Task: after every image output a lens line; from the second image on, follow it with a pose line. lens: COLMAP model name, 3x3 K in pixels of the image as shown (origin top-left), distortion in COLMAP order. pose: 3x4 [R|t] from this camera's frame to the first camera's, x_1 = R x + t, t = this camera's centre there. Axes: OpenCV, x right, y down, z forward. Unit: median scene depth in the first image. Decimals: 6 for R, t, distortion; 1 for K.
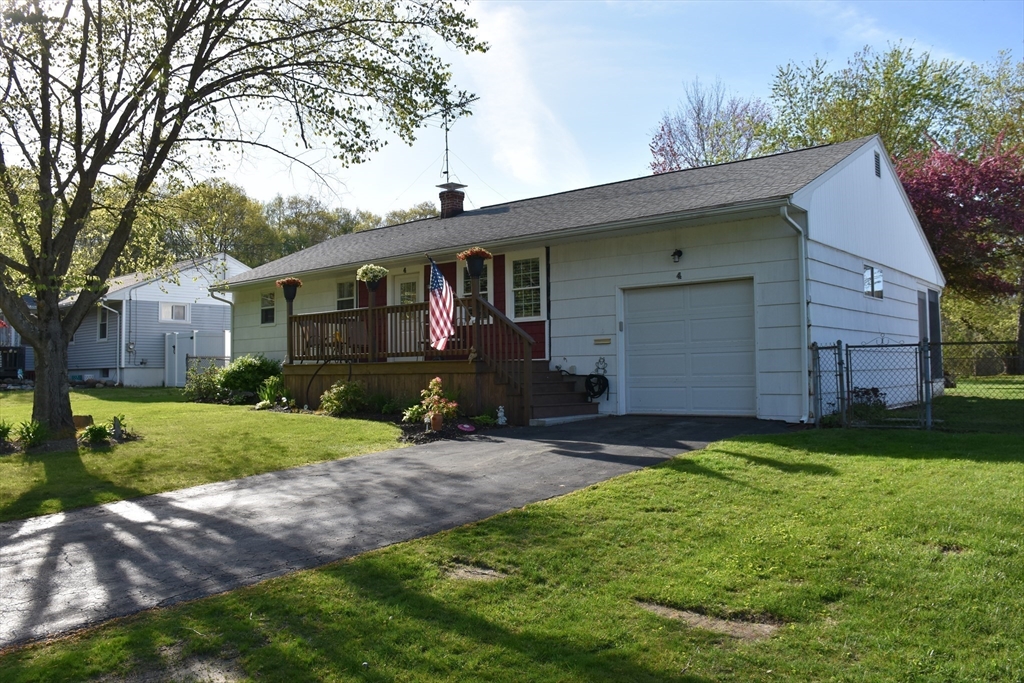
lens RADIAL K [[807.6, 0, 512.0], [0, 807.6, 341.5], [0, 0, 1]] dist [-0.153606, 0.099178]
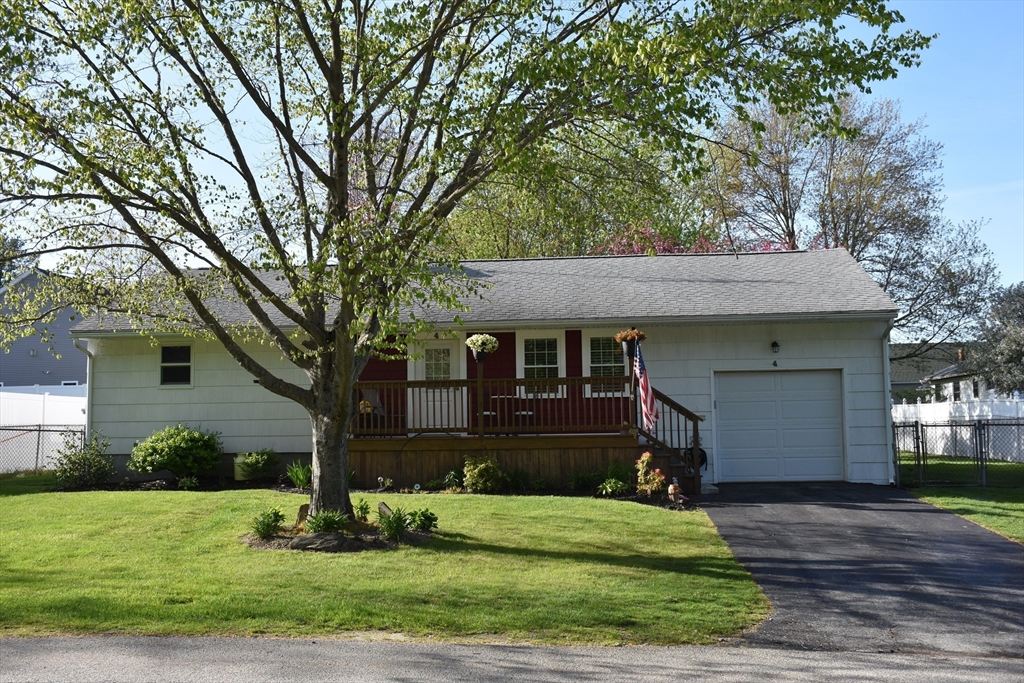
lens RADIAL K [[1067.3, 0, 512.0], [0, 1067.3, 341.5], [0, 0, 1]] dist [-0.012406, 0.006344]
pose [[0.816366, 0.047895, 0.575545, -0.960844], [-0.017204, 0.998130, -0.058658, -0.014447], [-0.577278, 0.037985, 0.815664, -0.061589]]
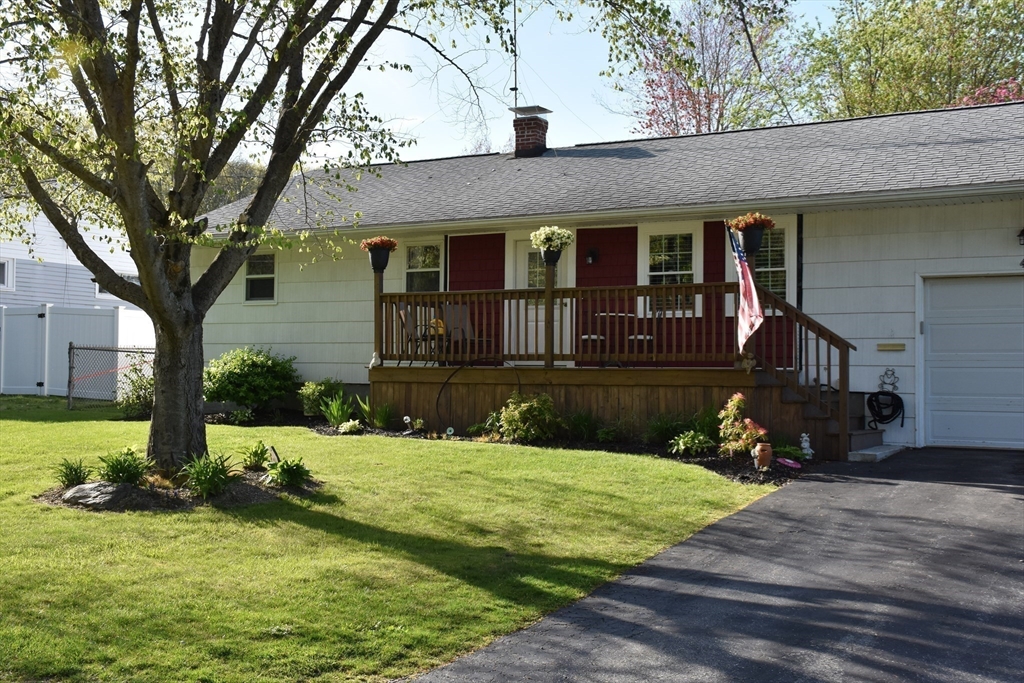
lens RADIAL K [[1188.3, 0, 512.0], [0, 1188.3, 341.5], [0, 0, 1]] dist [0.052917, 0.018380]
pose [[0.977540, 0.027553, 0.208940, -0.461405], [-0.029520, 0.999544, 0.006303, -0.001928], [-0.208671, -0.012329, 0.977908, 0.001395]]
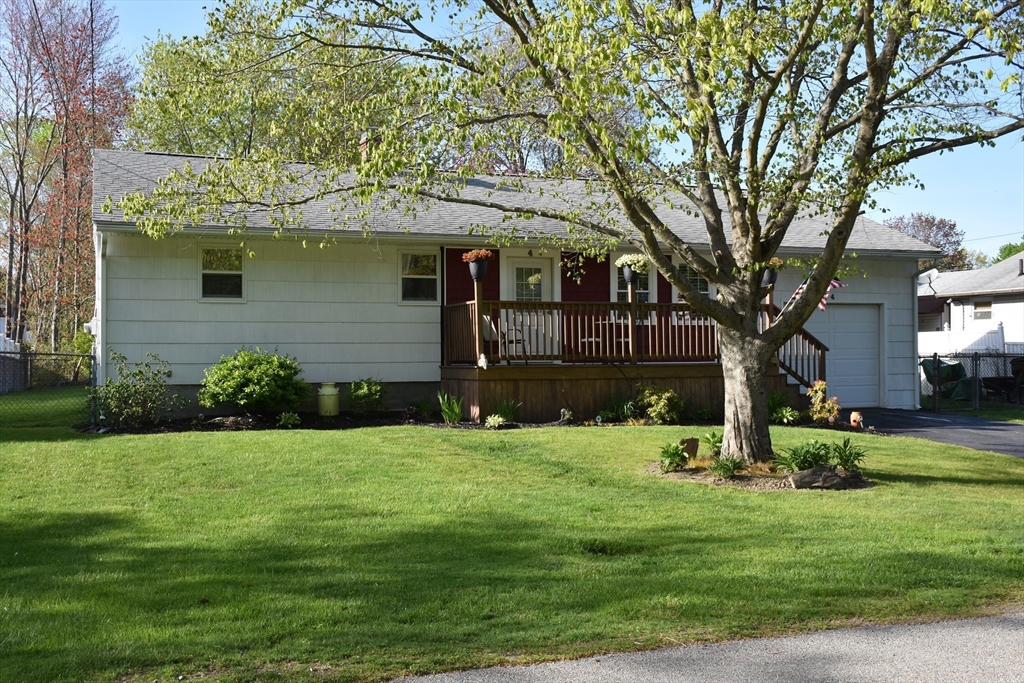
lens RADIAL K [[1067.3, 0, 512.0], [0, 1067.3, 341.5], [0, 0, 1]] dist [-0.012406, 0.006344]
pose [[0.472069, 0.022050, 0.881286, -1.395234], [-0.032230, 0.999450, -0.007742, 0.015383], [-0.880972, -0.024749, 0.472521, 0.616272]]
